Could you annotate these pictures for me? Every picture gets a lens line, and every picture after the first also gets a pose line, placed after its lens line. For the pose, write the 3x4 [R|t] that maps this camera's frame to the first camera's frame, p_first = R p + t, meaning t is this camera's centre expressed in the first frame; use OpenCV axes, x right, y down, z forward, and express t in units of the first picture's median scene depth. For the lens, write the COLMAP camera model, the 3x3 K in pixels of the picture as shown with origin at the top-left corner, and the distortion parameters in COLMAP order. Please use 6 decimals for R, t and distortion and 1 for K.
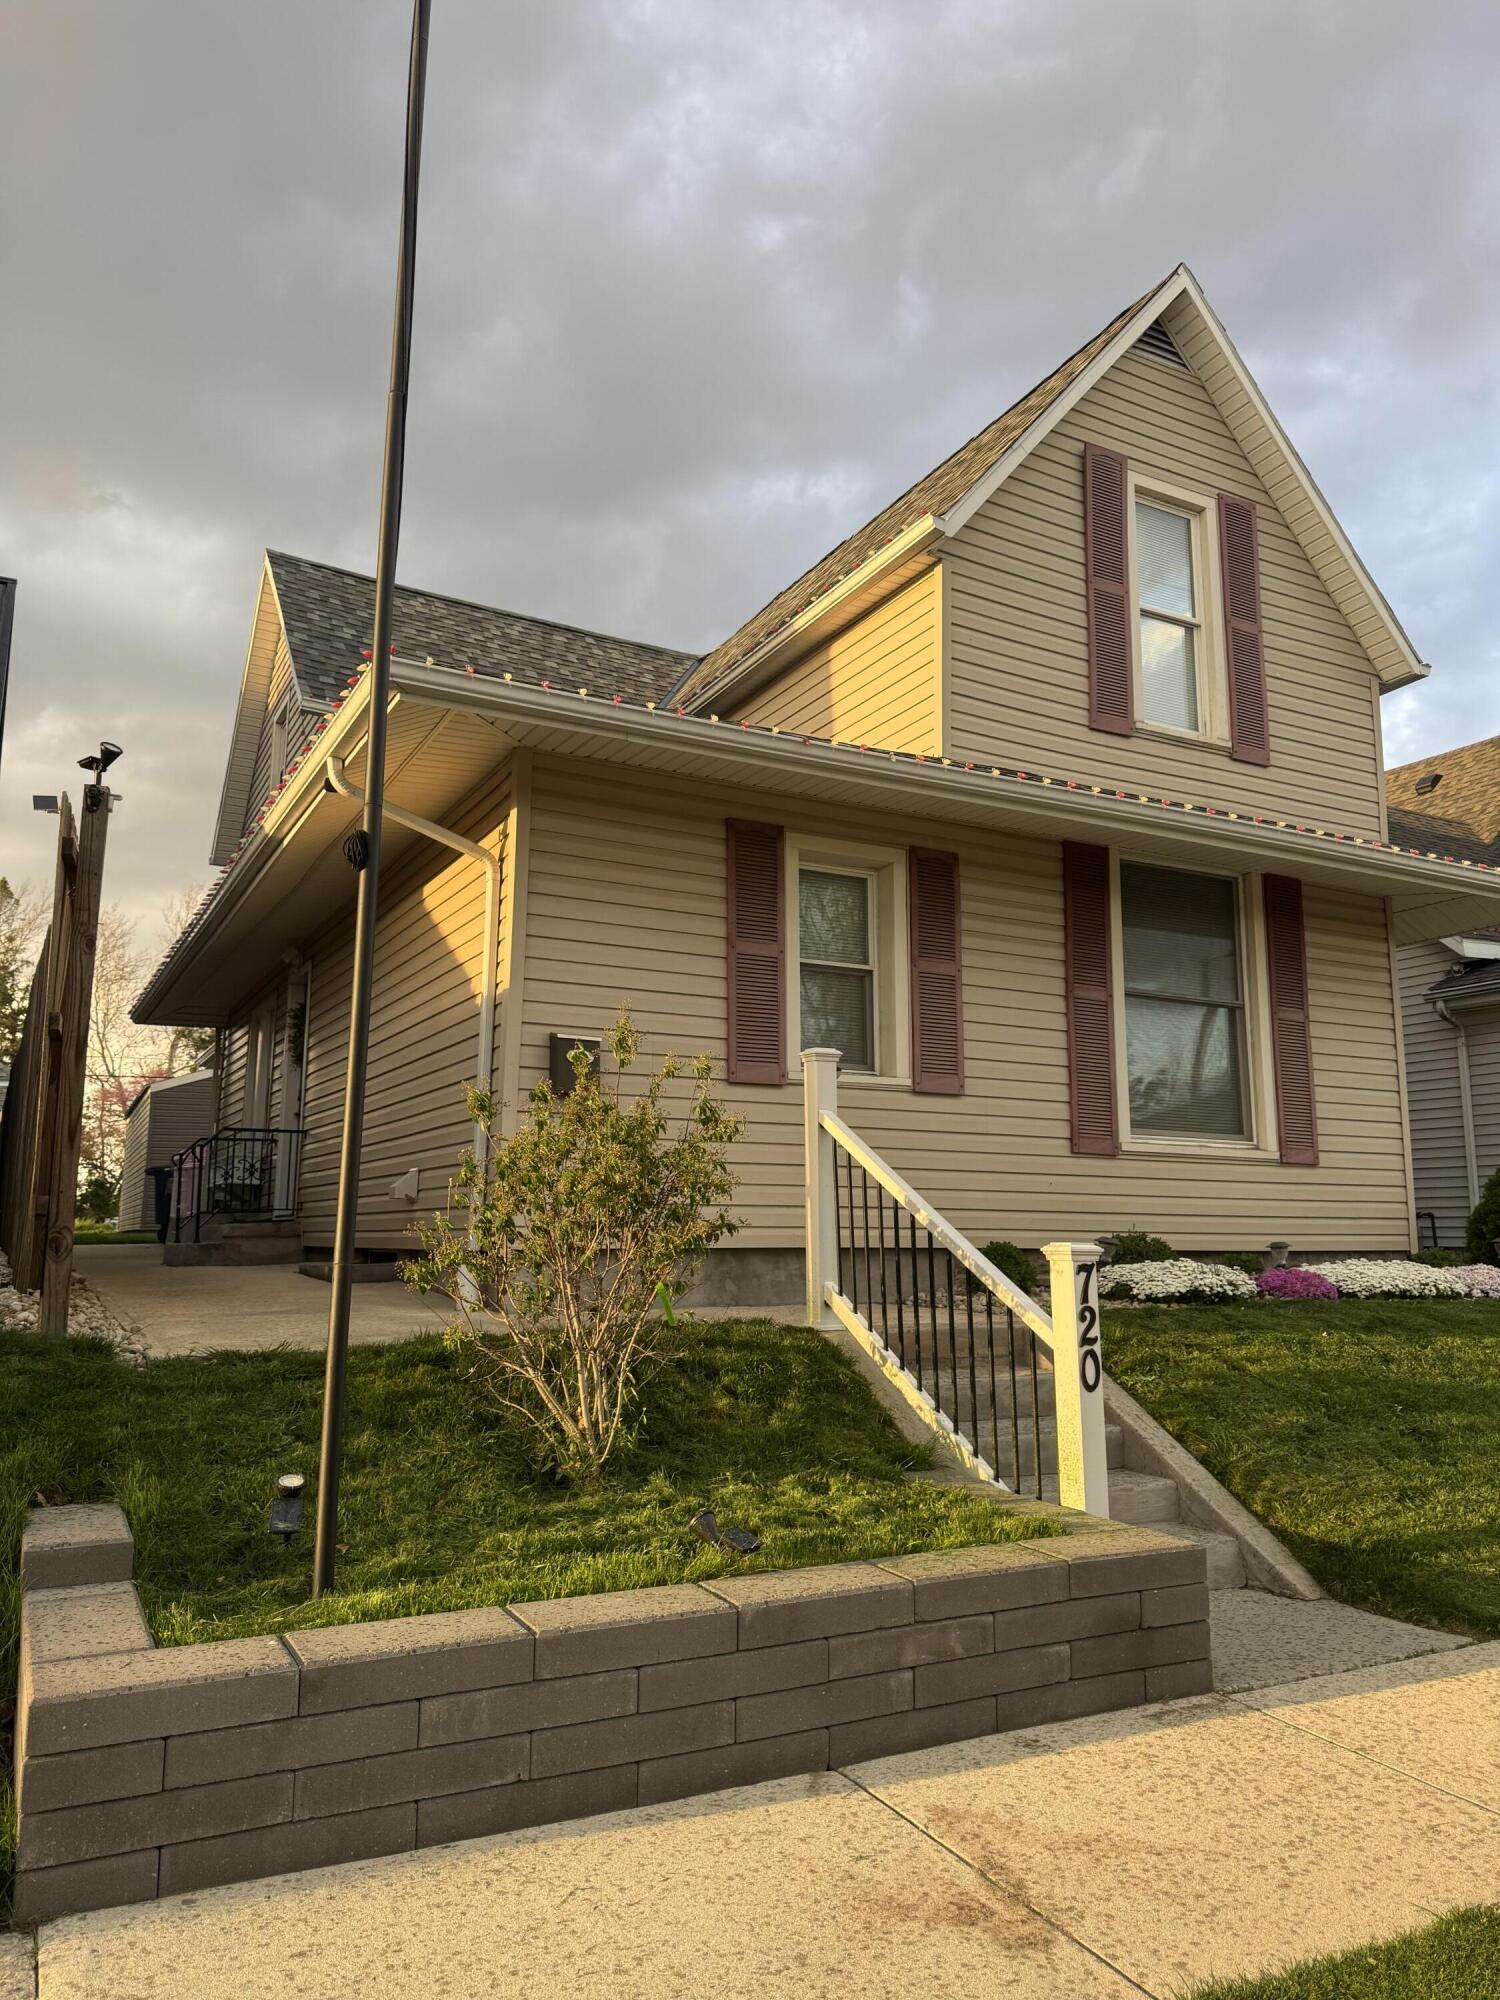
lens RADIAL K [[1382.0, 0, 750.0], [0, 1382.0, 1000.0], [0, 0, 1]] dist [0.194320, -0.410556]
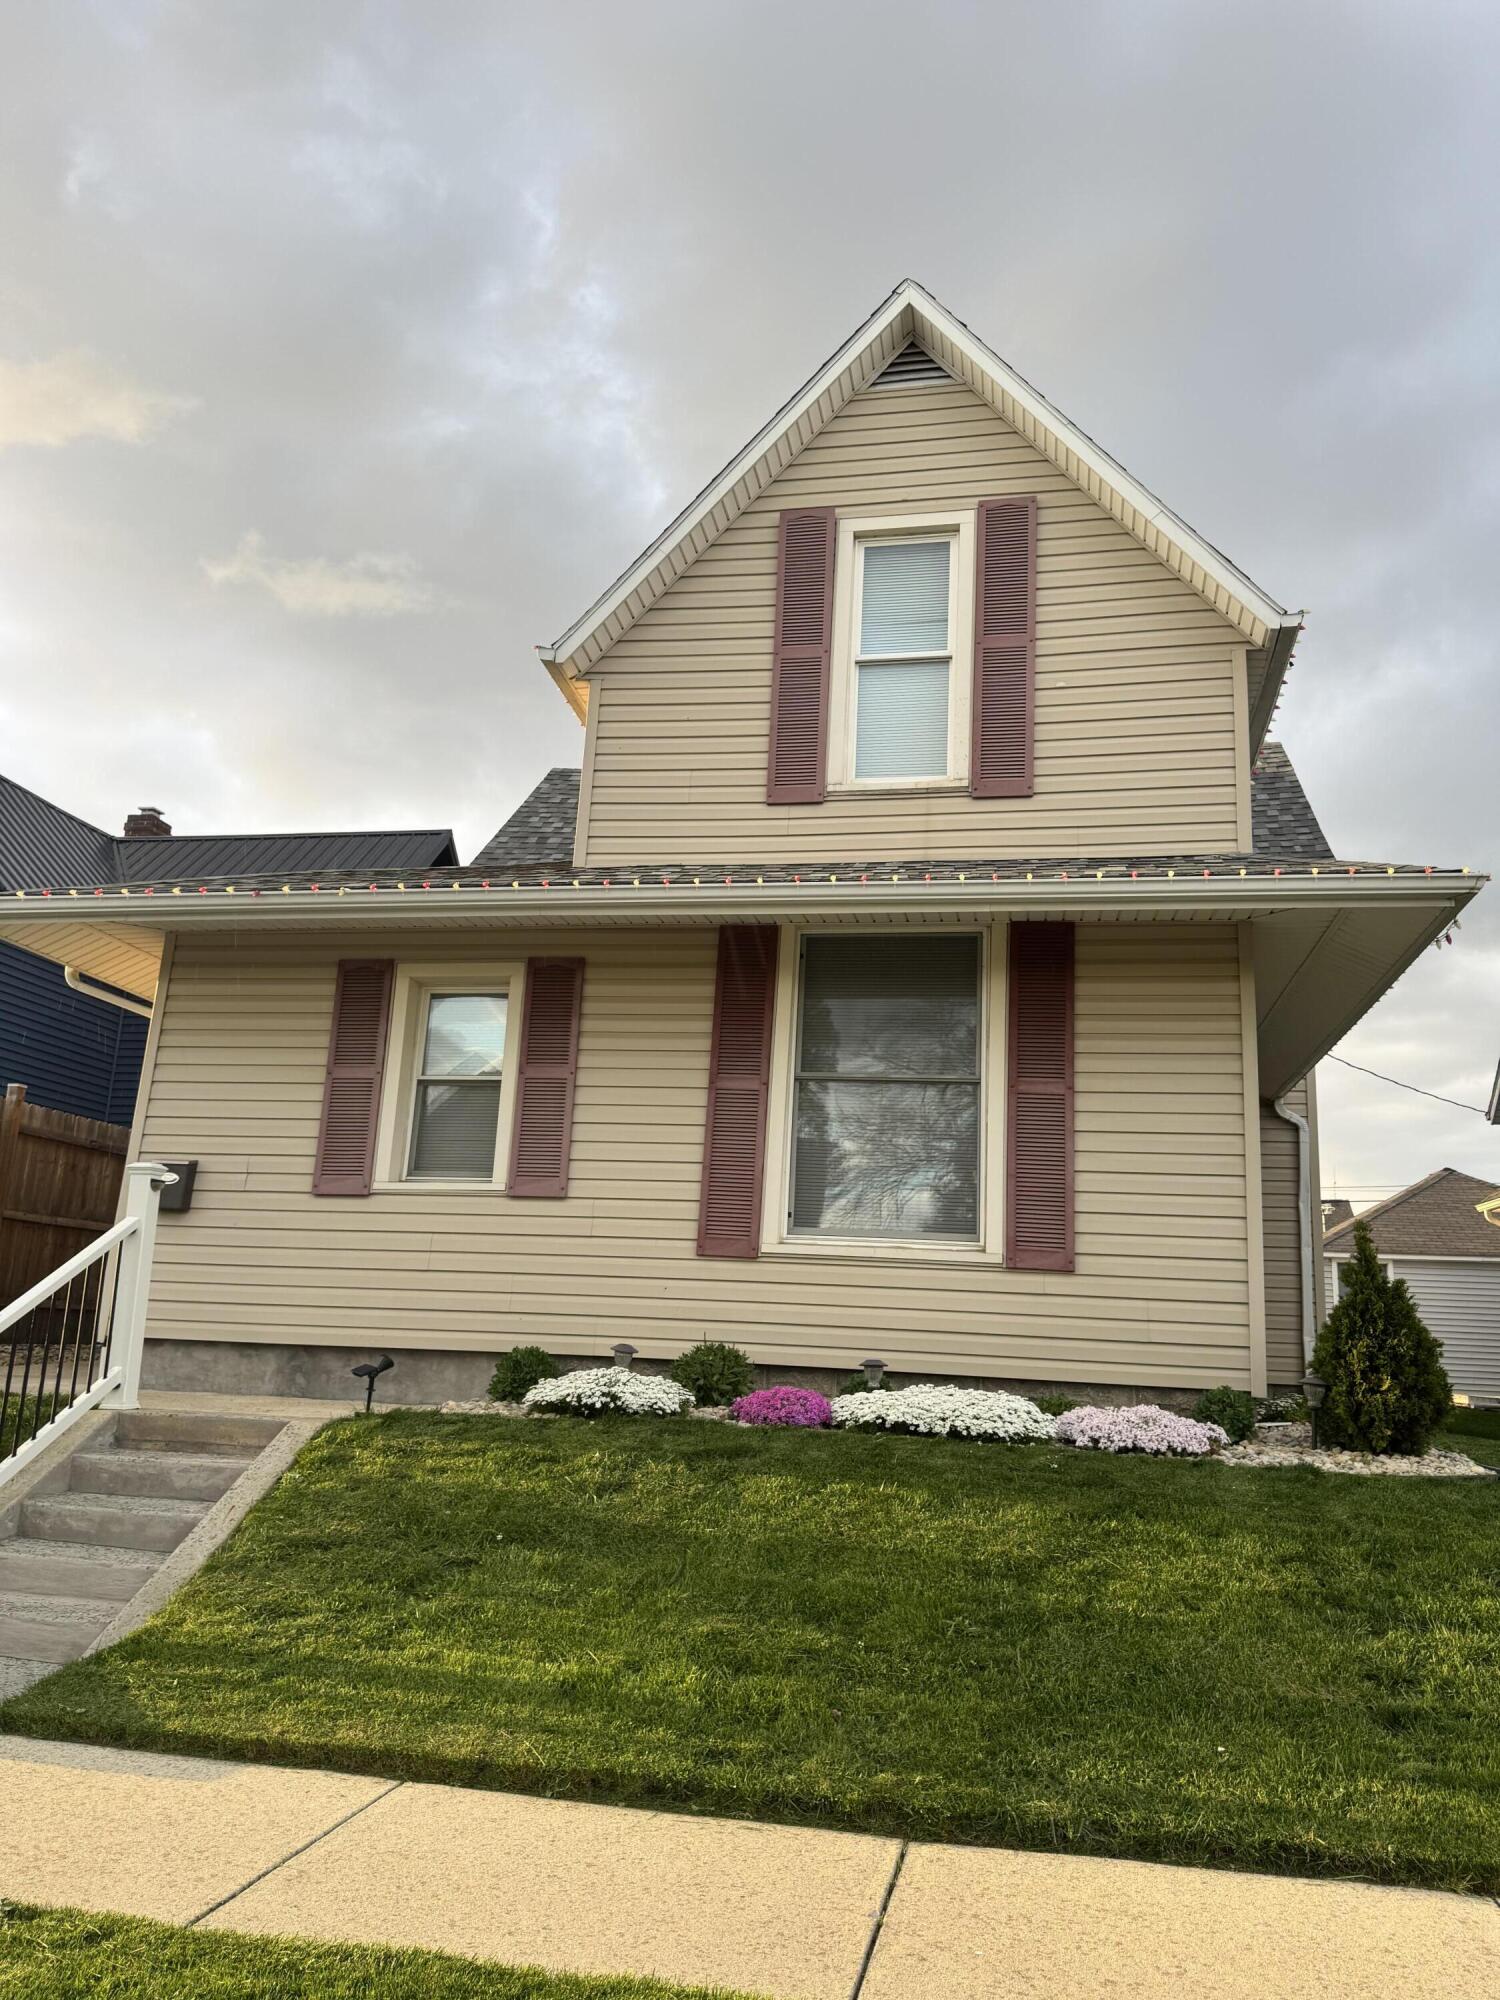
lens RADIAL K [[1382.0, 0, 750.0], [0, 1382.0, 1000.0], [0, 0, 1]] dist [0.194320, -0.410556]
pose [[0.778642, -0.119037, -0.616073, 0.836006], [0.063382, 0.991739, -0.111517, 0.044637], [0.624259, 0.047784, 0.779755, 0.276612]]
